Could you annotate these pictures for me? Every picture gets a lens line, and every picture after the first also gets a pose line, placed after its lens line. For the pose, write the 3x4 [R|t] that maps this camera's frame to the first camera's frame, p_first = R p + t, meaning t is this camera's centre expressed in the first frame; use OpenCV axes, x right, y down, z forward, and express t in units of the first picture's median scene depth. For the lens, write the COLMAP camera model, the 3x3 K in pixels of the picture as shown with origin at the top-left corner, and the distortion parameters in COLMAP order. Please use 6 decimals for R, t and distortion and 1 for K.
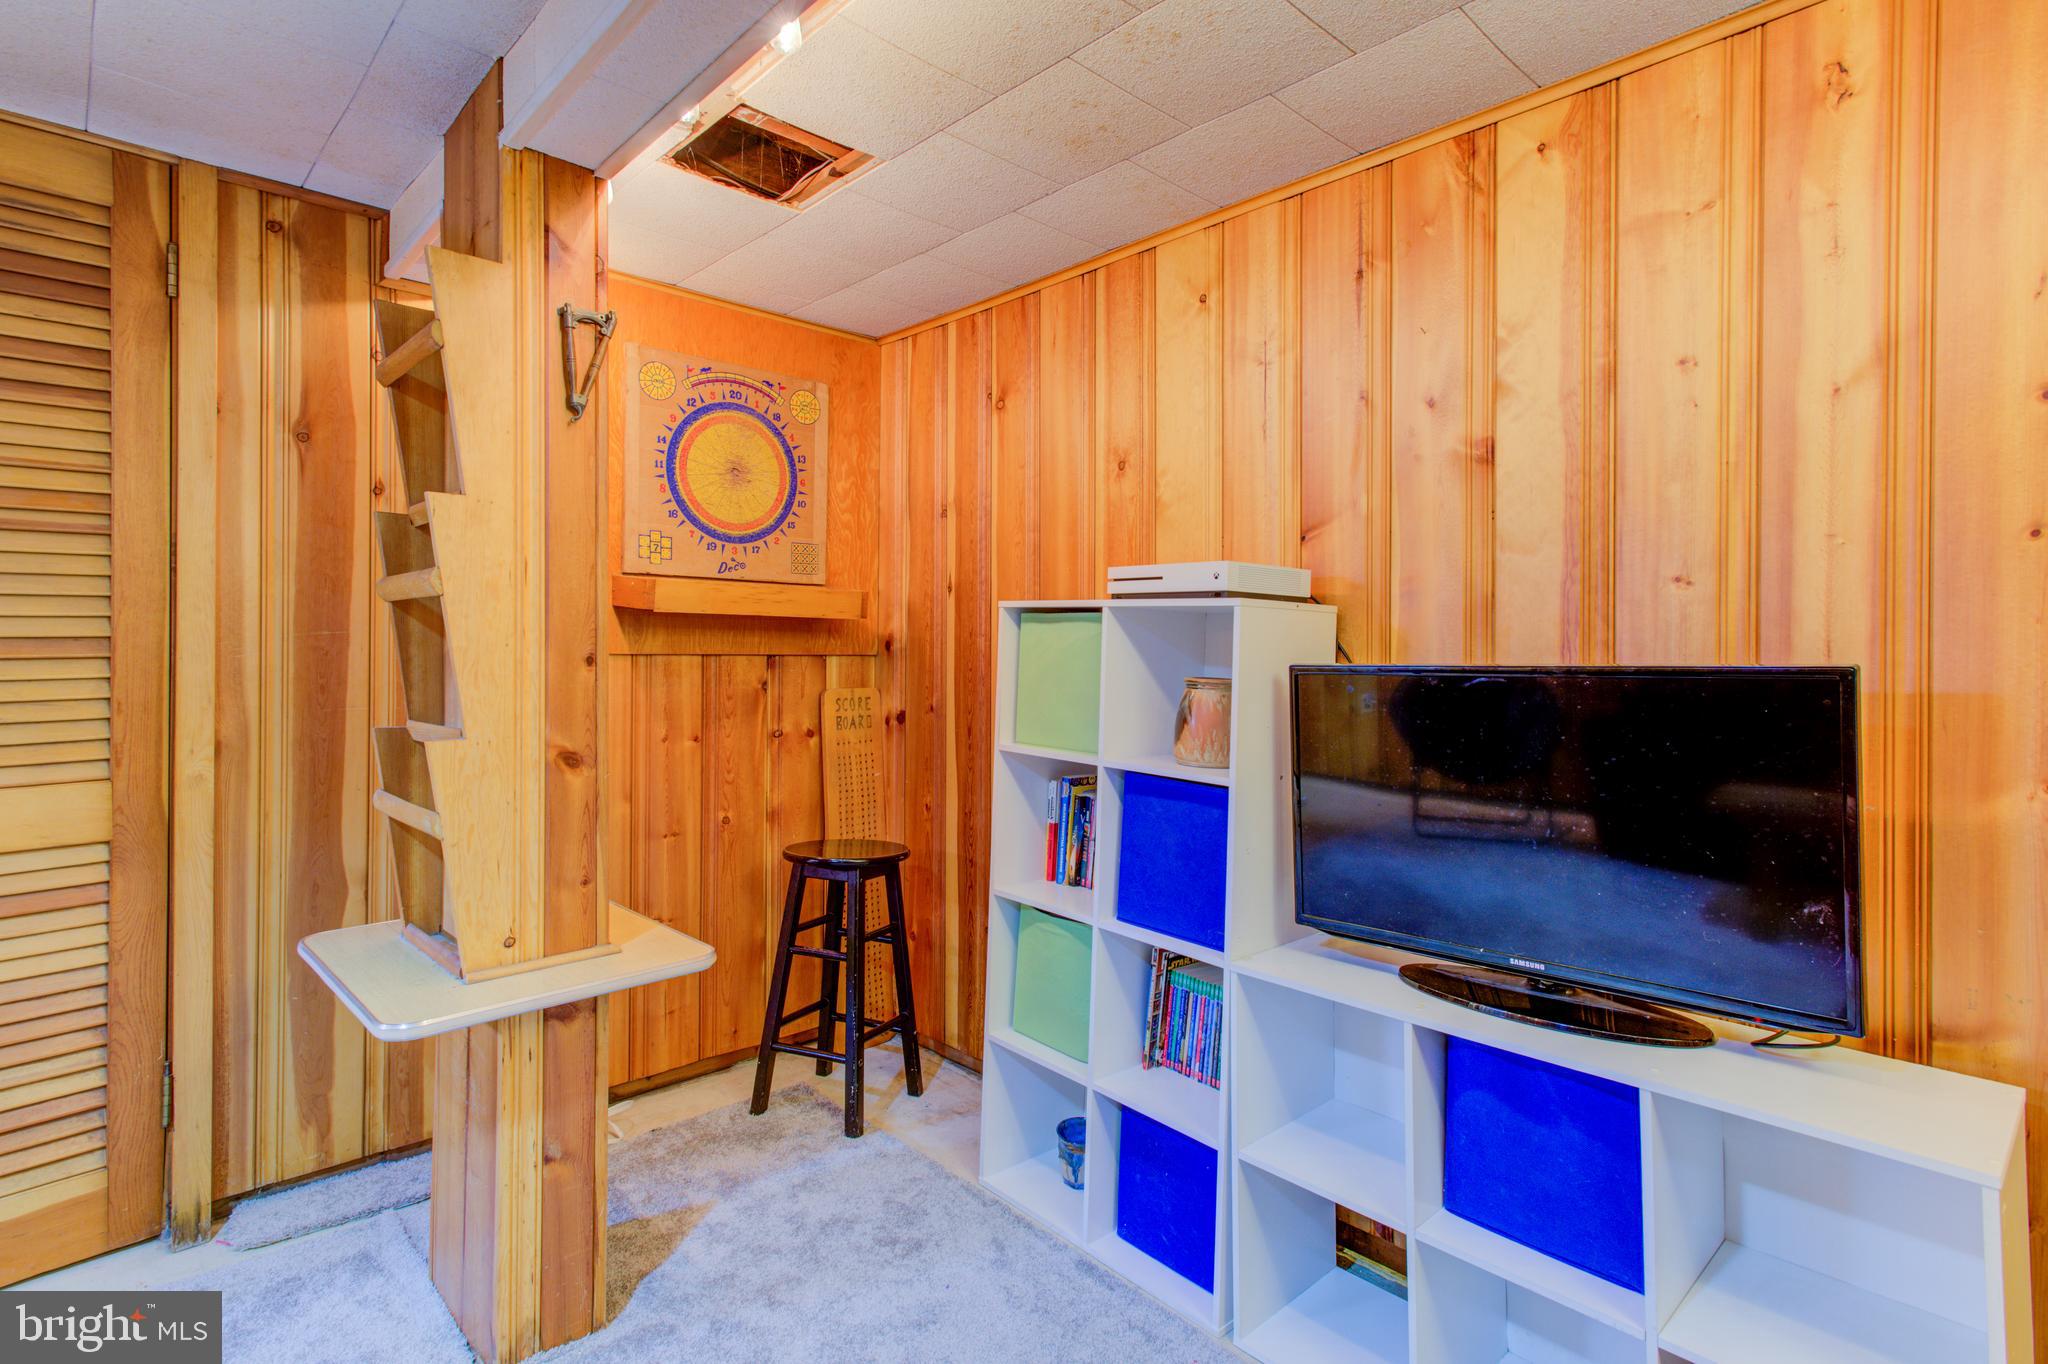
lens RADIAL K [[1024.4, 0, 1018.5], [0, 1024.4, 610.7], [0, 0, 1]] dist [0.012437, 0.000425]
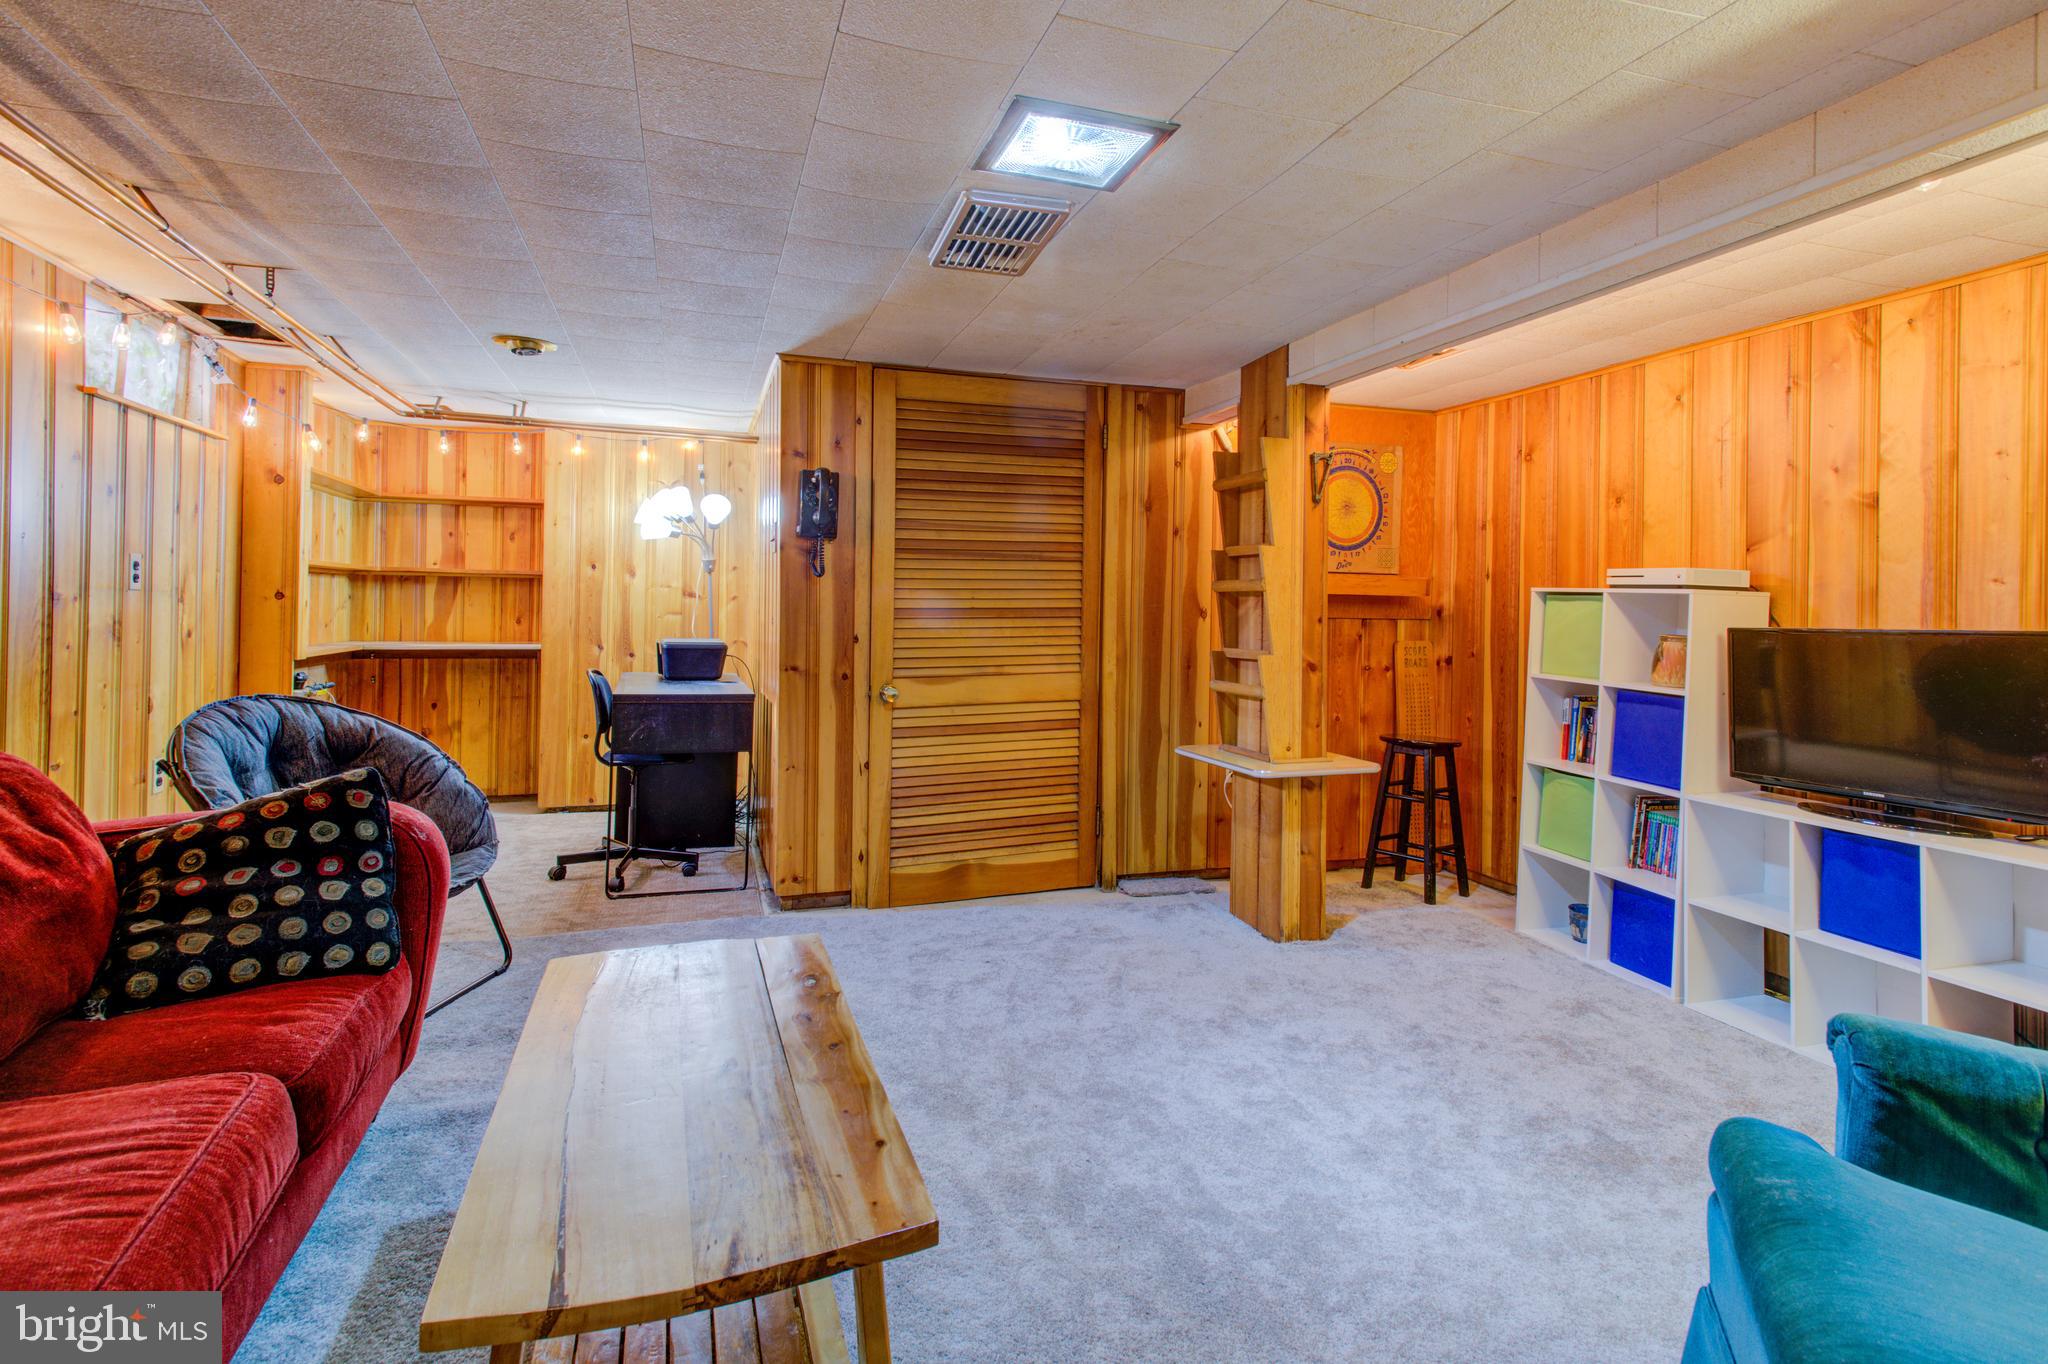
lens RADIAL K [[1024.4, 0, 1018.5], [0, 1024.4, 610.7], [0, 0, 1]] dist [0.012437, 0.000425]
pose [[0.907240, 0.007223, -0.420551, -0.078997], [0.008015, 0.999374, 0.034455, -0.039625], [0.420536, -0.034629, 0.906615, -0.939506]]
